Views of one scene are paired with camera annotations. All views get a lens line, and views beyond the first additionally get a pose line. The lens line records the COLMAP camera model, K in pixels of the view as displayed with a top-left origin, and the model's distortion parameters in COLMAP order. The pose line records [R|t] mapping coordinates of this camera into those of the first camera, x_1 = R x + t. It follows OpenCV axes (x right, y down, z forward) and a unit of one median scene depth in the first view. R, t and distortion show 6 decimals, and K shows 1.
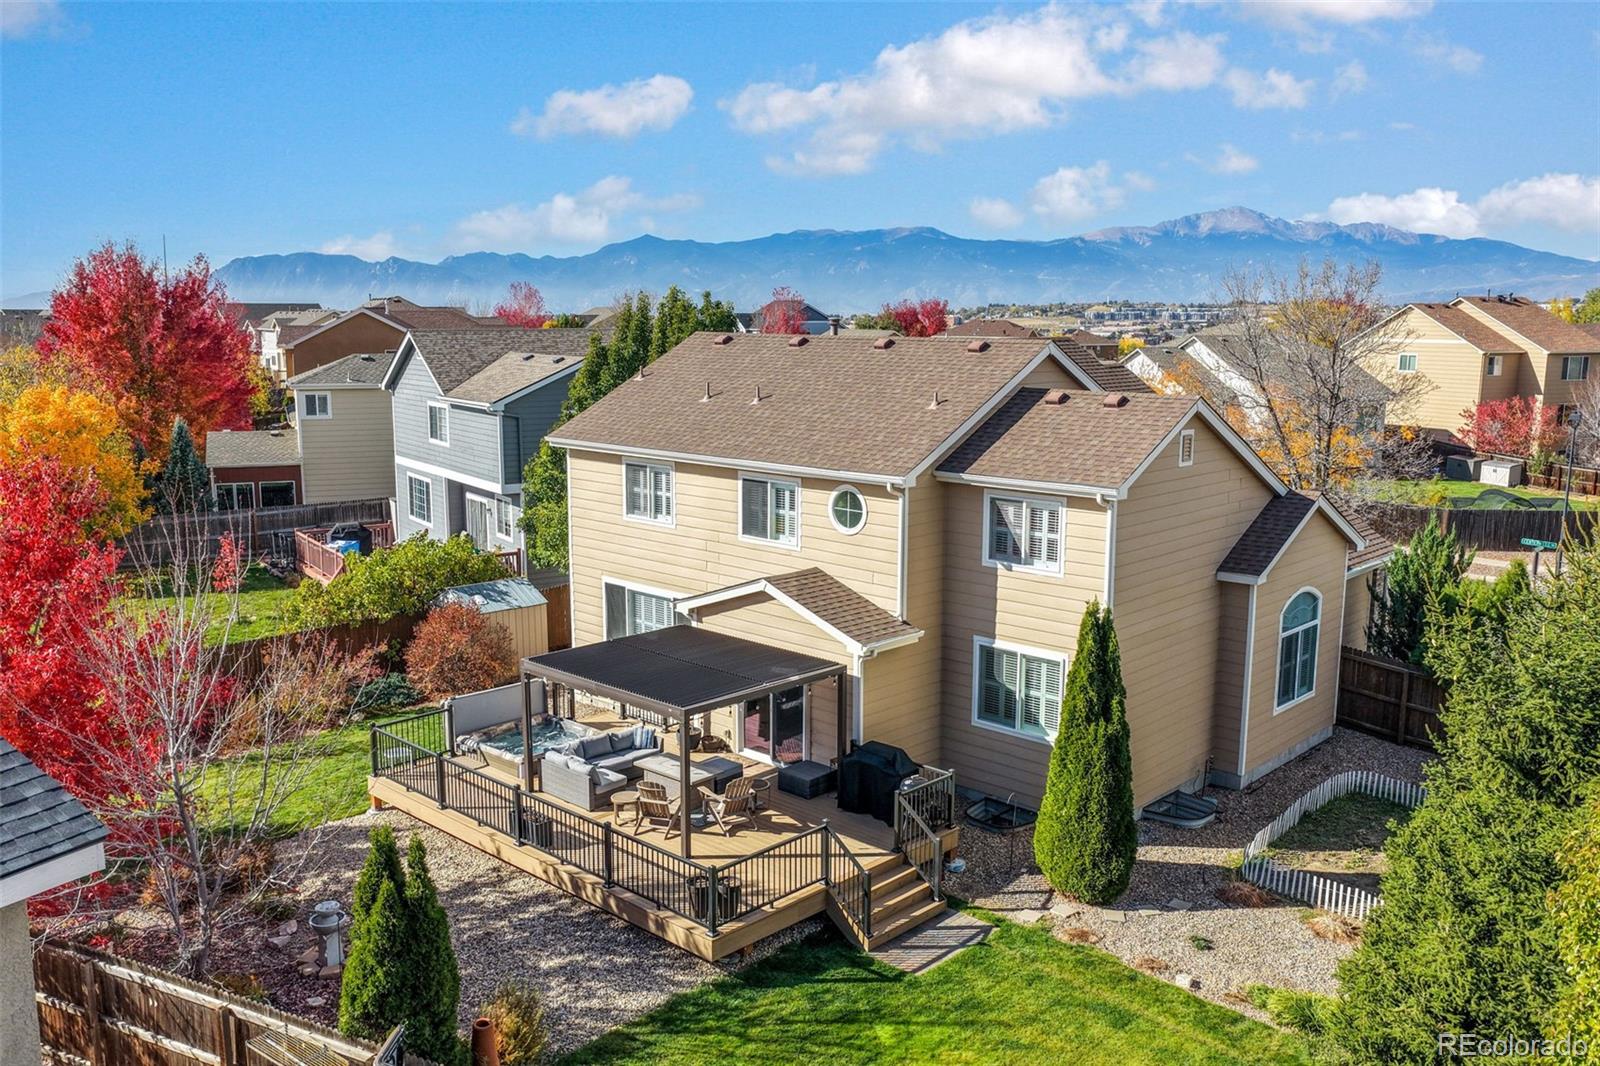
lens RADIAL K [[1330.7, 0, 802.8], [0, 1330.7, 533.9], [0, 0, 1]] dist [-0.002547, 0.017556]
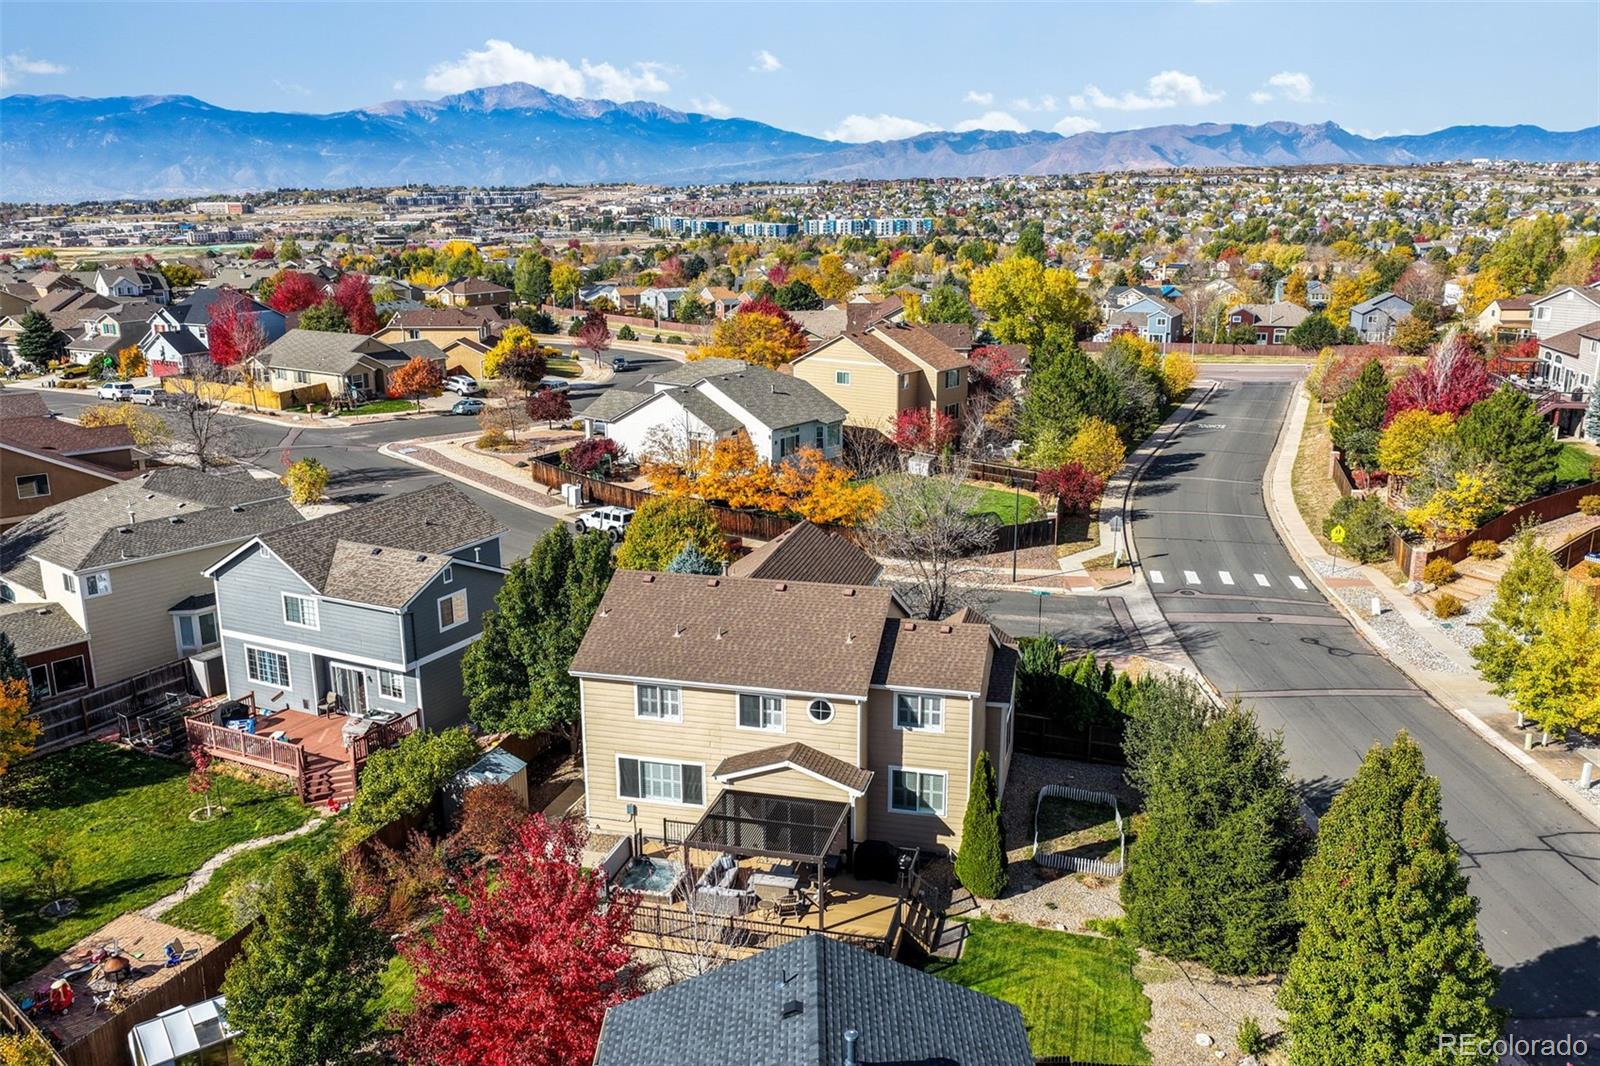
lens RADIAL K [[1330.7, 0, 796.9], [0, 1330.7, 534.6], [0, 0, 1]] dist [-0.002547, 0.017556]
pose [[0.876332, -0.130550, 0.463679, -0.770286], [0.089352, 0.989924, 0.109845, -0.439480], [-0.473348, -0.054831, 0.879167, -0.519958]]
